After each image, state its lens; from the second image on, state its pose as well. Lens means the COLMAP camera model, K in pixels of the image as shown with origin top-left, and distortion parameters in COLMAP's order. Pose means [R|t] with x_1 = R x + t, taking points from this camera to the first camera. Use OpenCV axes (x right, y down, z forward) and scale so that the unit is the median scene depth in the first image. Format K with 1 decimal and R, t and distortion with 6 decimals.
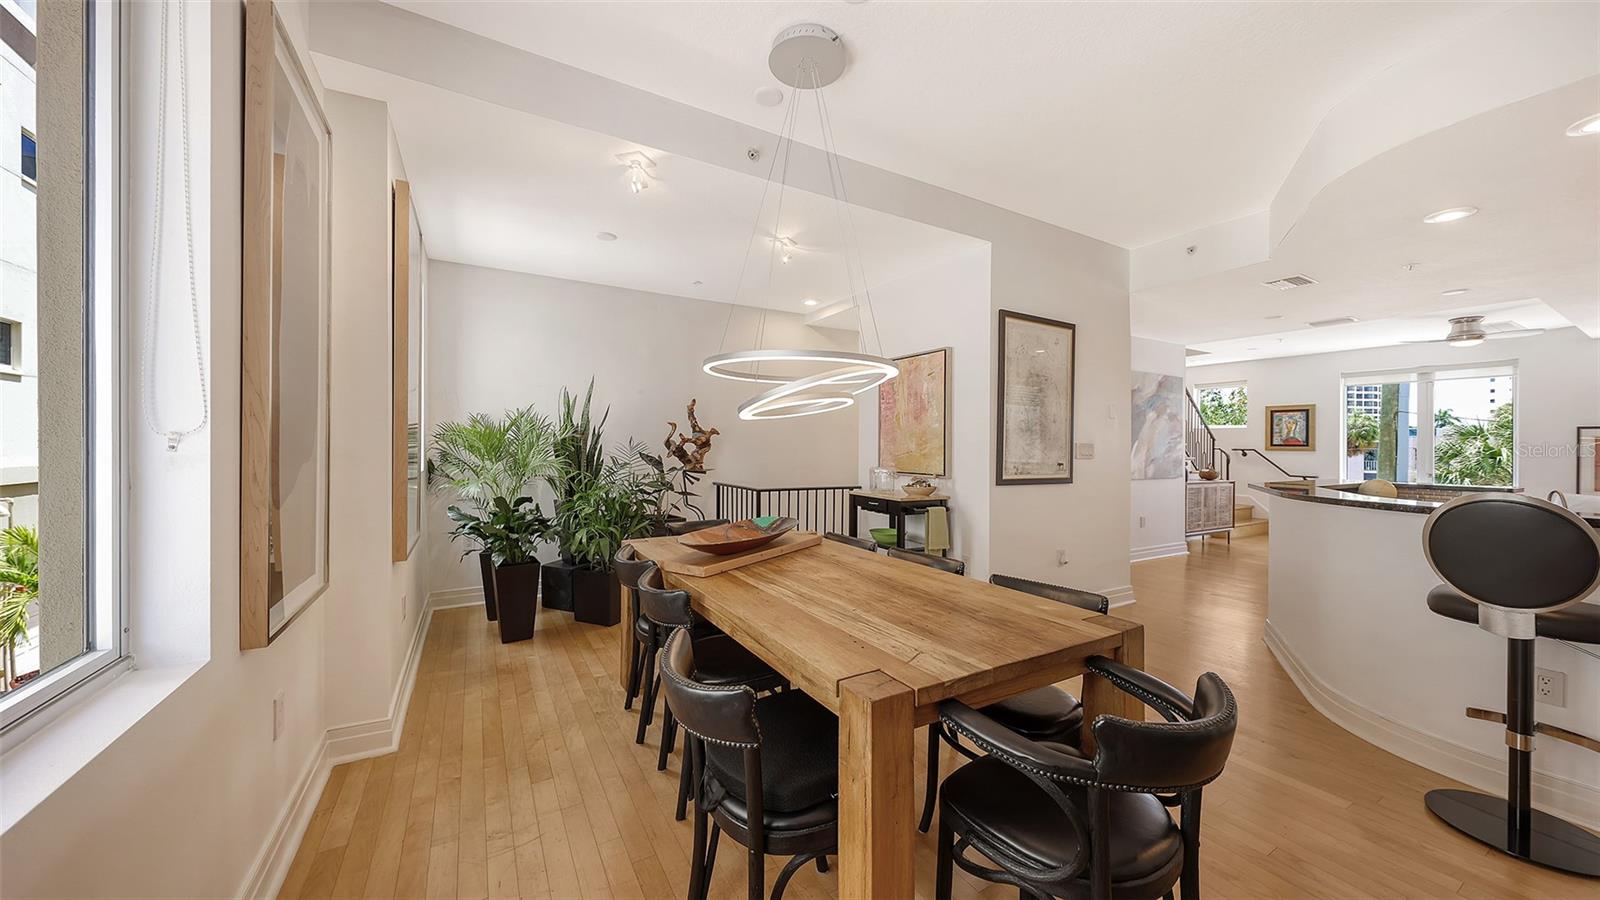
lens RADIAL K [[551.8, 0, 798.2], [0, 551.8, 448.7], [0, 0, 1]] dist [0.002752, -0.001508]
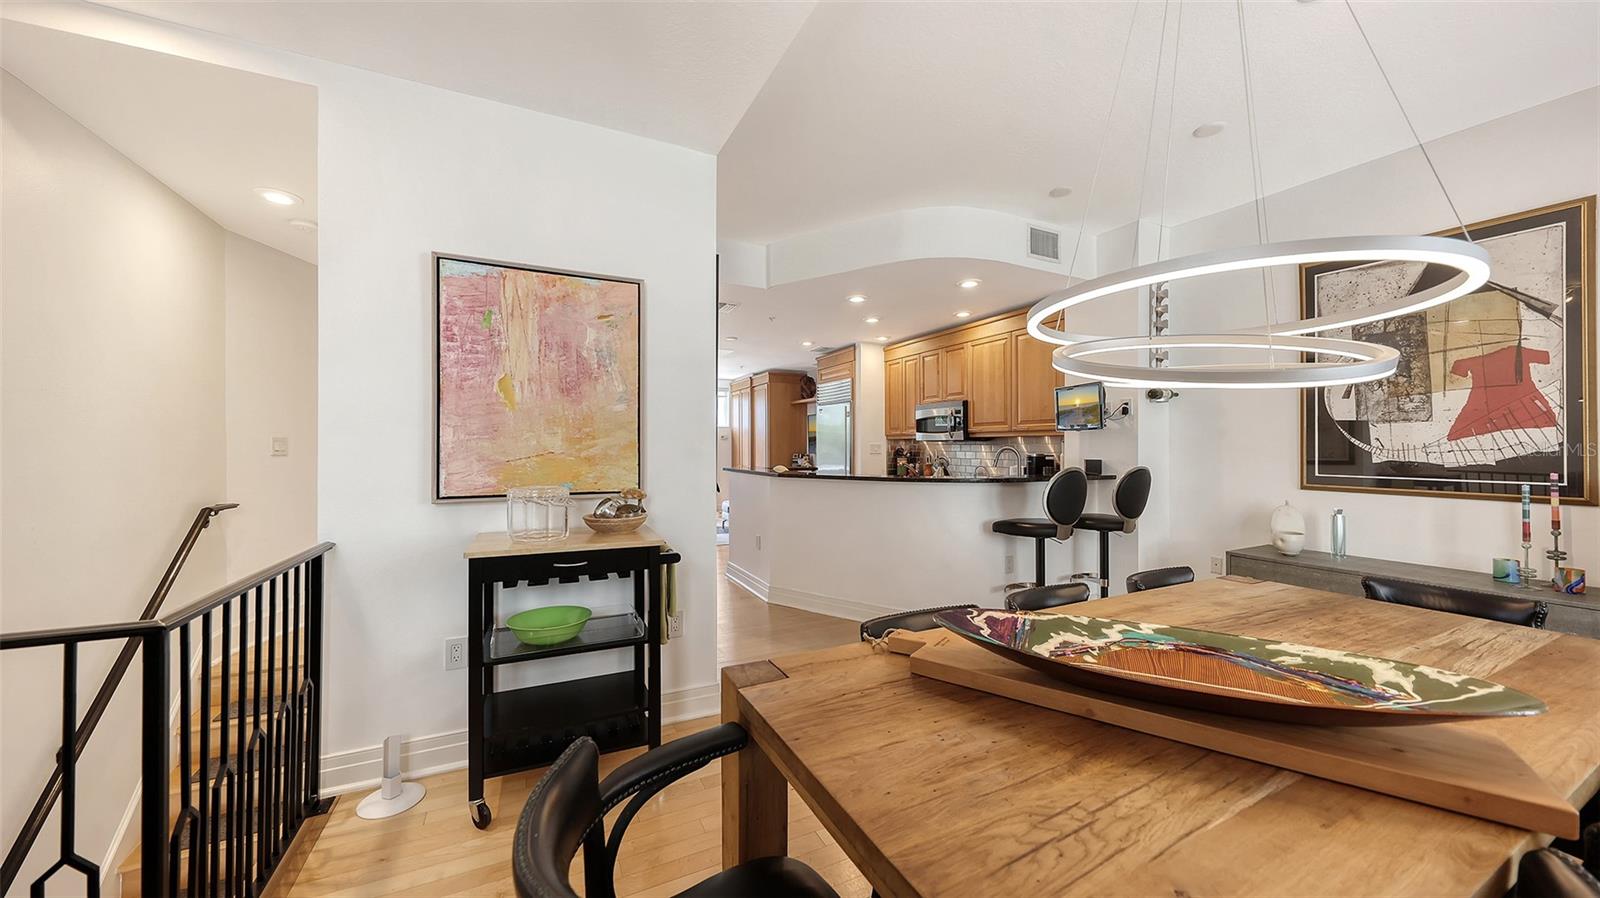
lens RADIAL K [[551.8, 0, 802.7], [0, 551.8, 441.5], [0, 0, 1]] dist [0.002752, -0.001508]
pose [[0.073220, 0.002233, 0.997313, -0.303996], [0.001250, 0.999997, -0.002331, -0.004627], [-0.997315, 0.001418, 0.073217, 0.730830]]
